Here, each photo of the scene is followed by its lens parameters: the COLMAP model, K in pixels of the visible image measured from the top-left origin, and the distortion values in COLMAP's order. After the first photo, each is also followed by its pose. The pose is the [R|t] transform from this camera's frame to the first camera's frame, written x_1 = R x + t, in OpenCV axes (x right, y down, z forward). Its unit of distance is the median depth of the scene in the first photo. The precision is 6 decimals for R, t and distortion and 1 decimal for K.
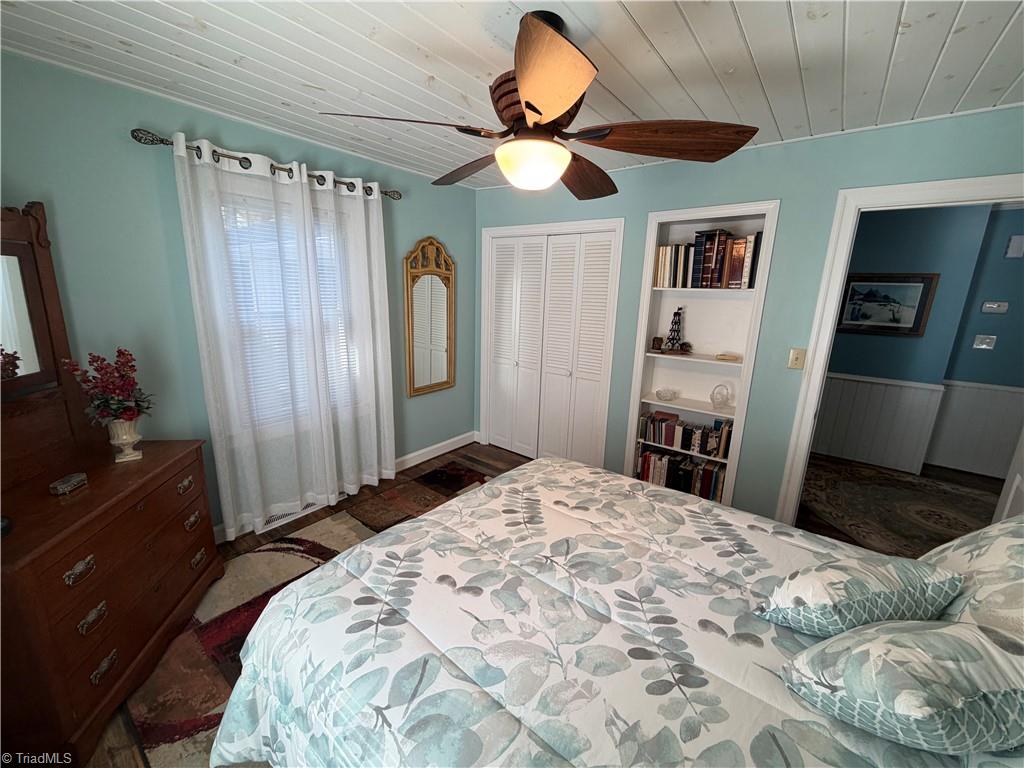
lens RADIAL K [[408.8, 0, 512.0], [0, 408.8, 384.0], [0, 0, 1]] dist [0.000855, 0.000274]
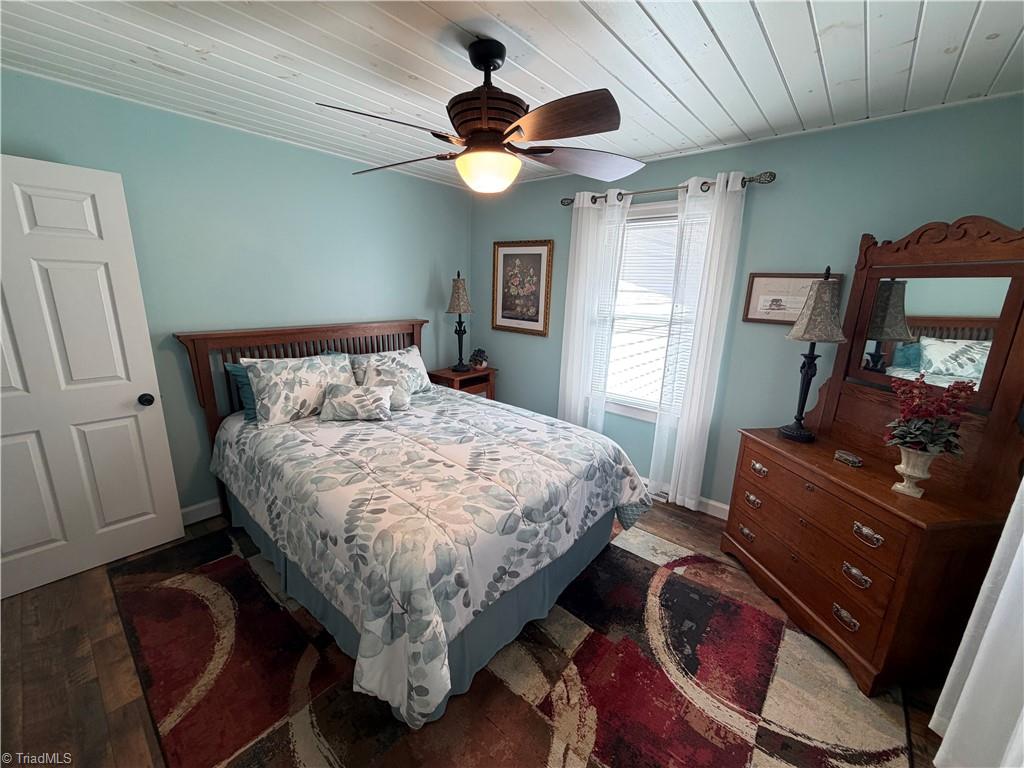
lens RADIAL K [[408.8, 0, 512.0], [0, 408.8, 384.0], [0, 0, 1]] dist [0.000855, 0.000274]
pose [[-0.997586, -0.061198, 0.032812, -0.090965], [-0.039932, 0.892171, 0.449930, -0.486539], [-0.056808, 0.447534, -0.892461, 2.146110]]
